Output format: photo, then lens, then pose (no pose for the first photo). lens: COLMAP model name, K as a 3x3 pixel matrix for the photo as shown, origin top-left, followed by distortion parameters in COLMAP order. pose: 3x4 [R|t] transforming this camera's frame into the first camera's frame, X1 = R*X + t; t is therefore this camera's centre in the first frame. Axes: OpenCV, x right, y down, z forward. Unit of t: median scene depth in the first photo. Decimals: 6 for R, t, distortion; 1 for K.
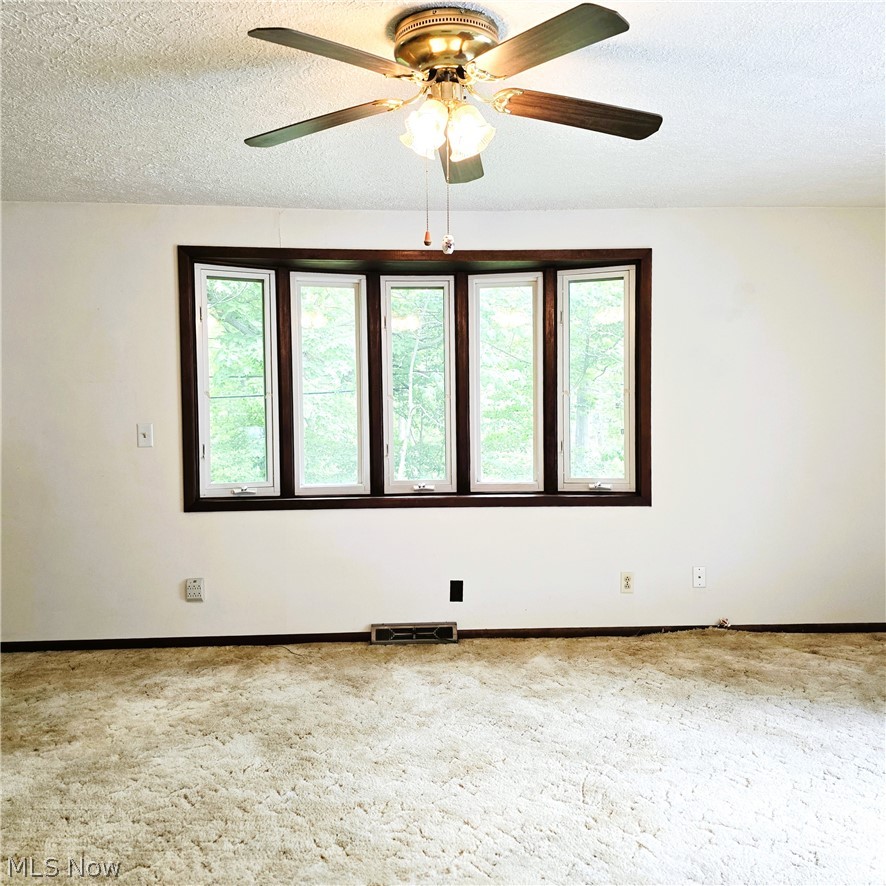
lens RADIAL K [[791.4, 0, 443.0], [0, 791.4, 443.0], [0, 0, 1]] dist [0.080888, -0.082338]
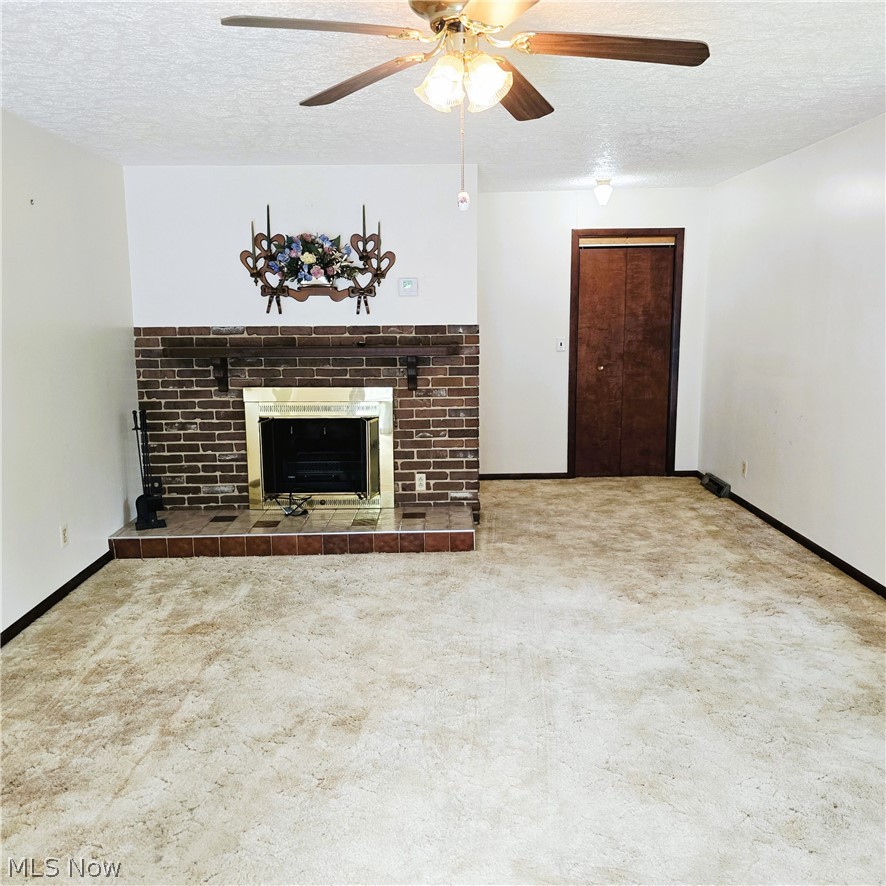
lens RADIAL K [[791.4, 0, 443.0], [0, 791.4, 443.0], [0, 0, 1]] dist [0.080888, -0.082338]
pose [[-0.012226, 0.176606, -0.984206, 0.783515], [-0.033138, 0.983667, 0.176921, -0.097027], [0.999376, 0.034778, -0.006174, 0.733782]]
